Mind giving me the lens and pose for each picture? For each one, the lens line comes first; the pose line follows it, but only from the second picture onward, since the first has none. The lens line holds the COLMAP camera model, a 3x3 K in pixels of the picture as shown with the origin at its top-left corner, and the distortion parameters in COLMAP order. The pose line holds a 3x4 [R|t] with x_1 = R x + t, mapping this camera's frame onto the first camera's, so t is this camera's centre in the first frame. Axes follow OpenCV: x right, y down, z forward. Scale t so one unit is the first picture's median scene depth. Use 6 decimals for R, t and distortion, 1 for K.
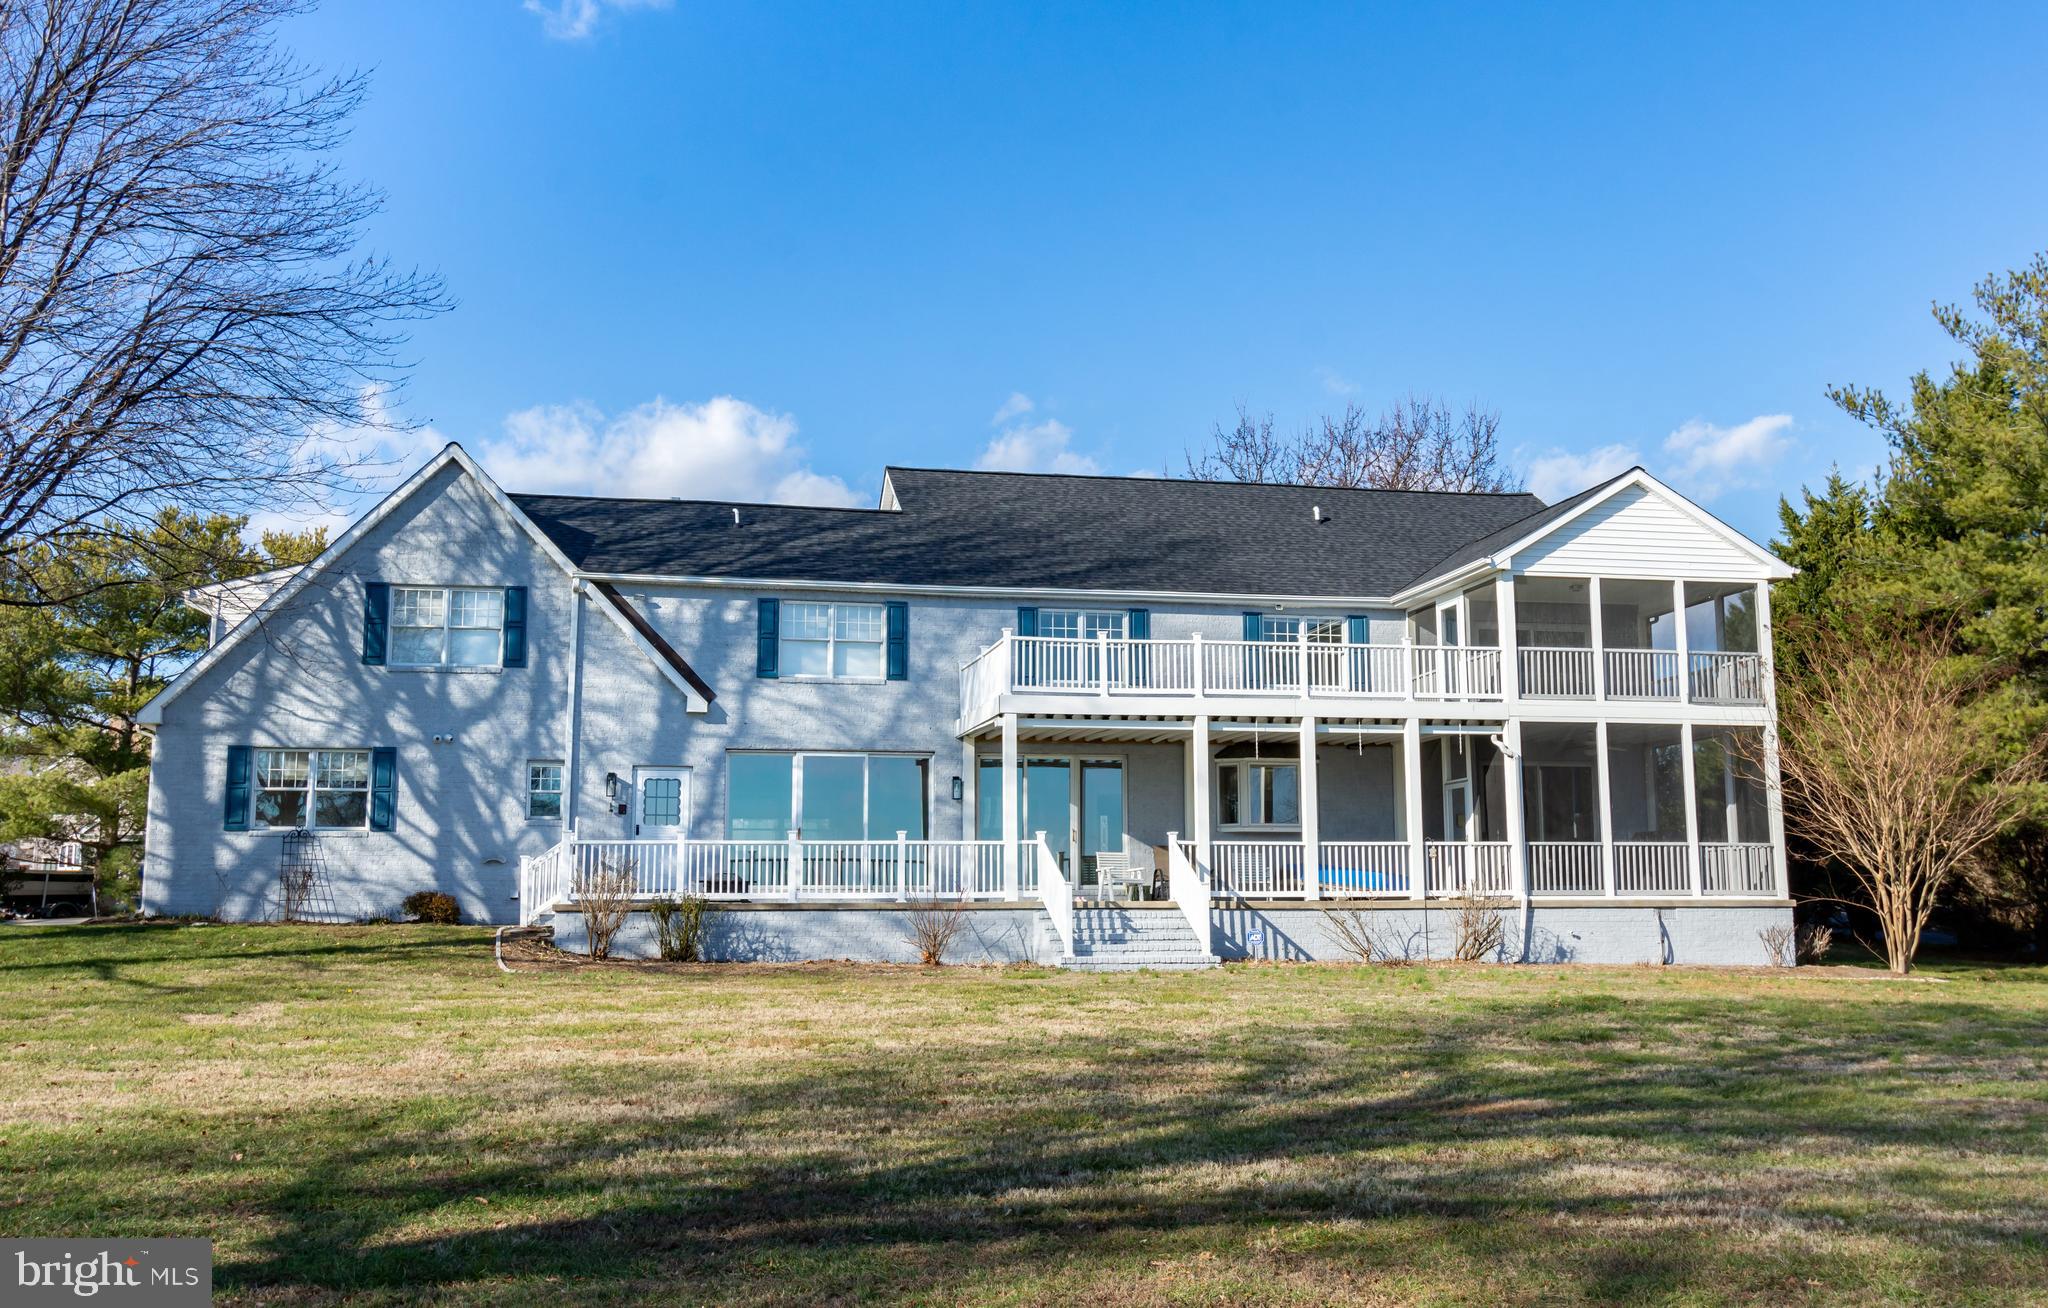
lens RADIAL K [[1743.1, 0, 1033.2], [0, 1743.1, 647.0], [0, 0, 1]] dist [-0.024026, 0.044822]
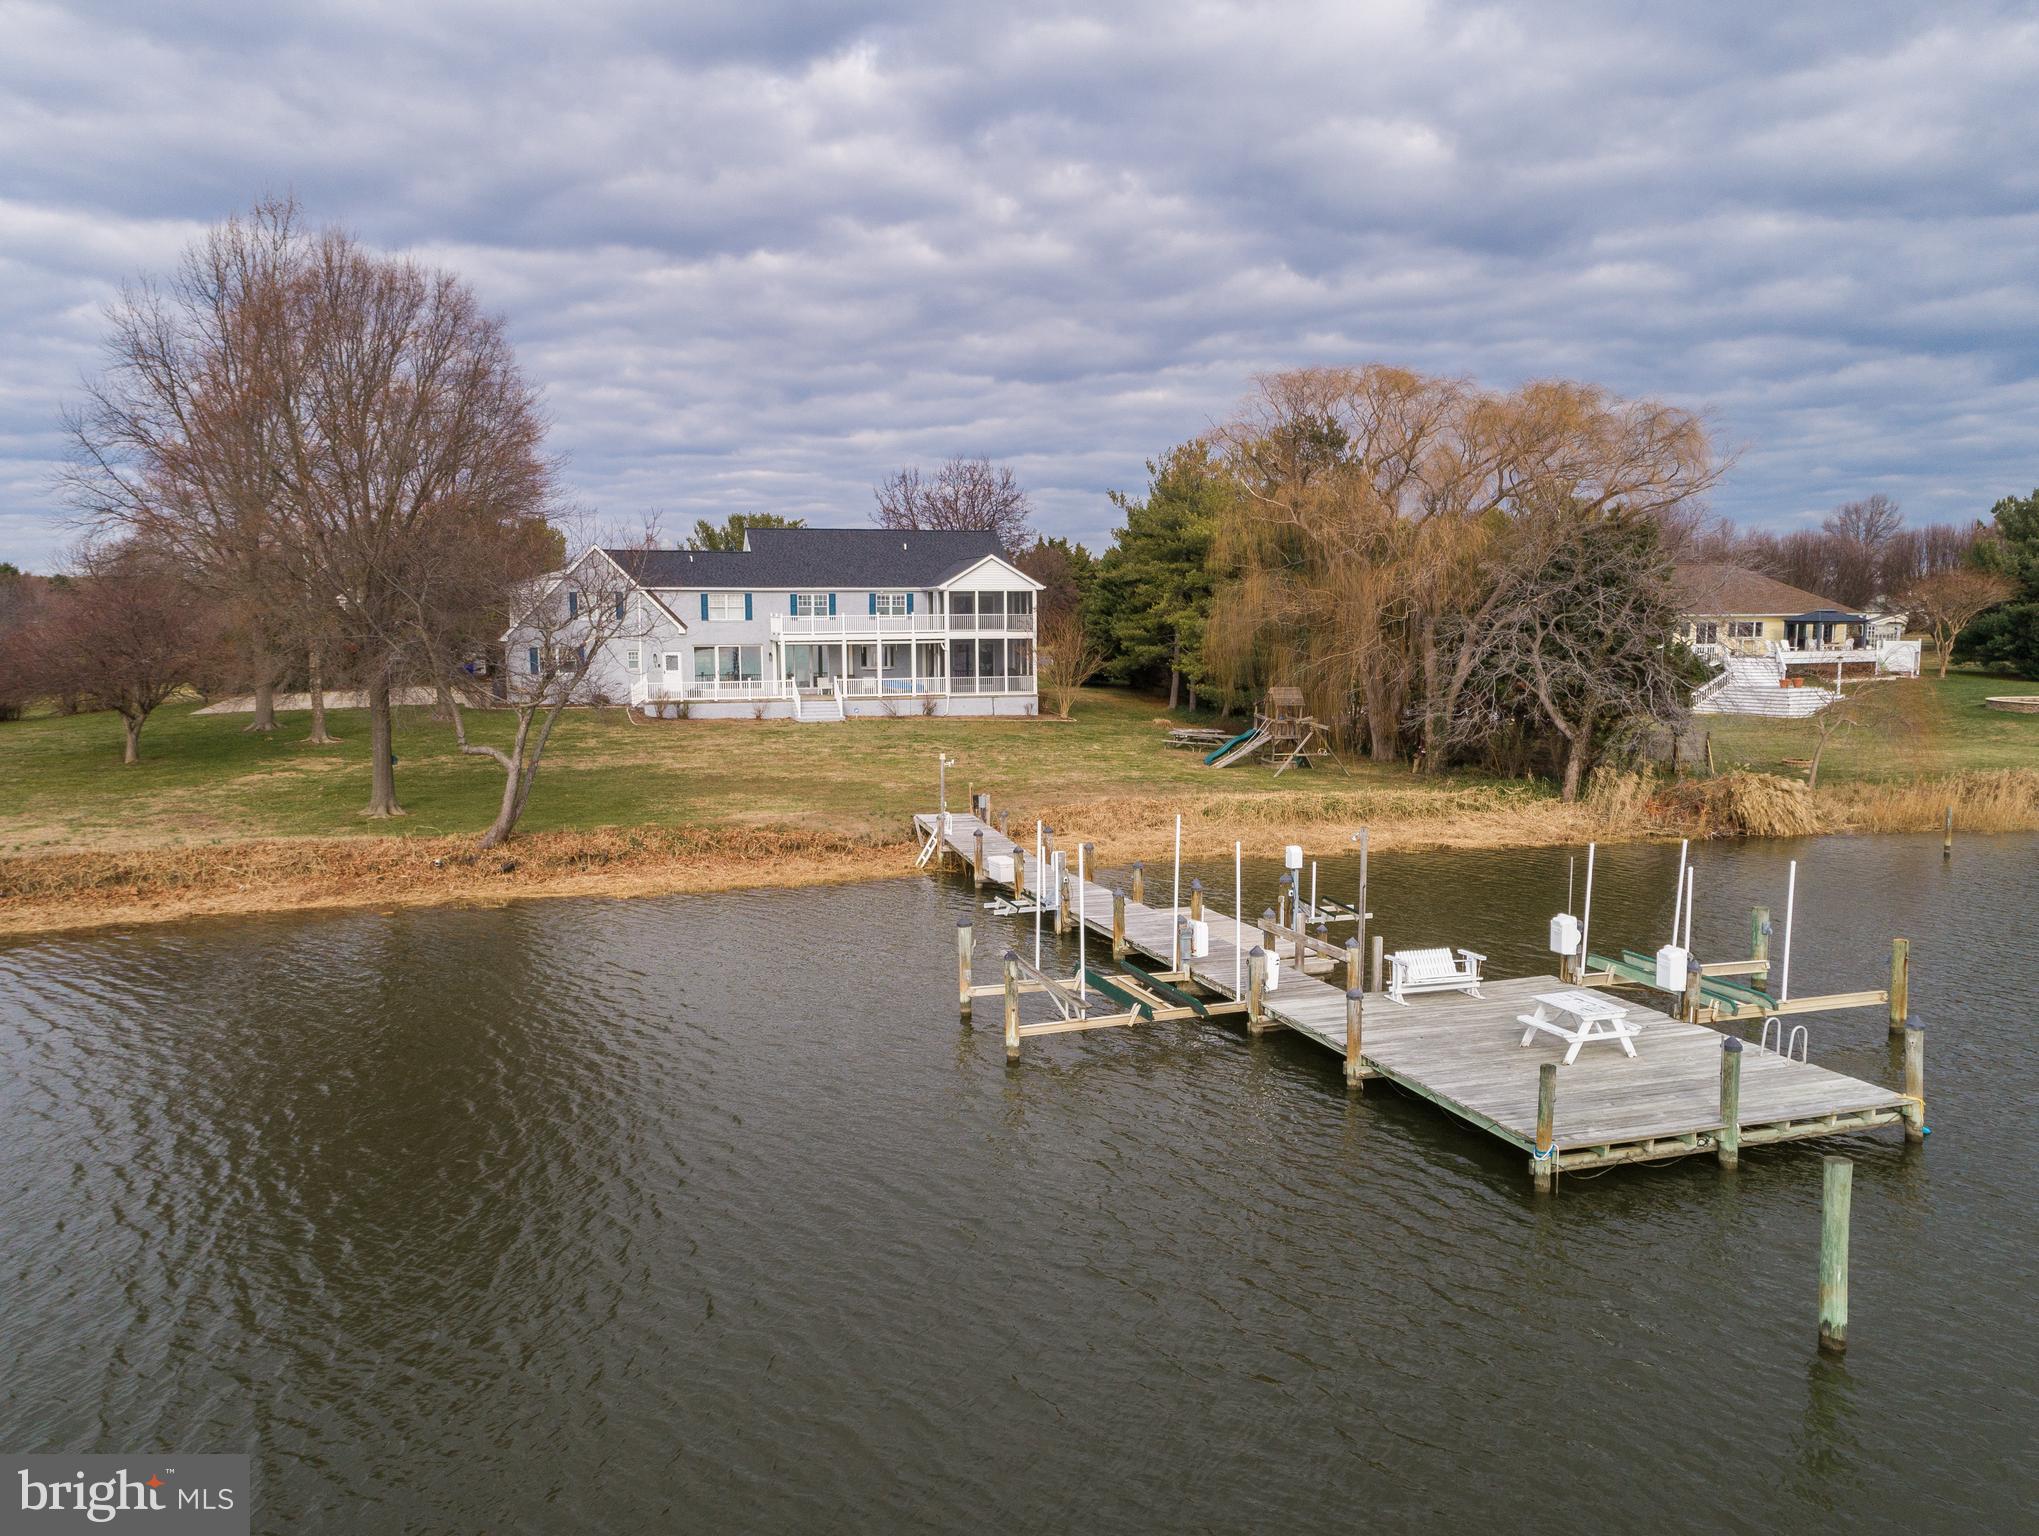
lens RADIAL K [[1602.7, 0, 1089.4], [0, 1602.7, 966.0], [0, 0, 1]] dist [0.044377, -0.009719]
pose [[0.997519, -0.017660, 0.068144, 0.318336], [-0.007559, 0.935555, 0.353100, -0.425648], [-0.069989, -0.352739, 0.933101, -1.914465]]
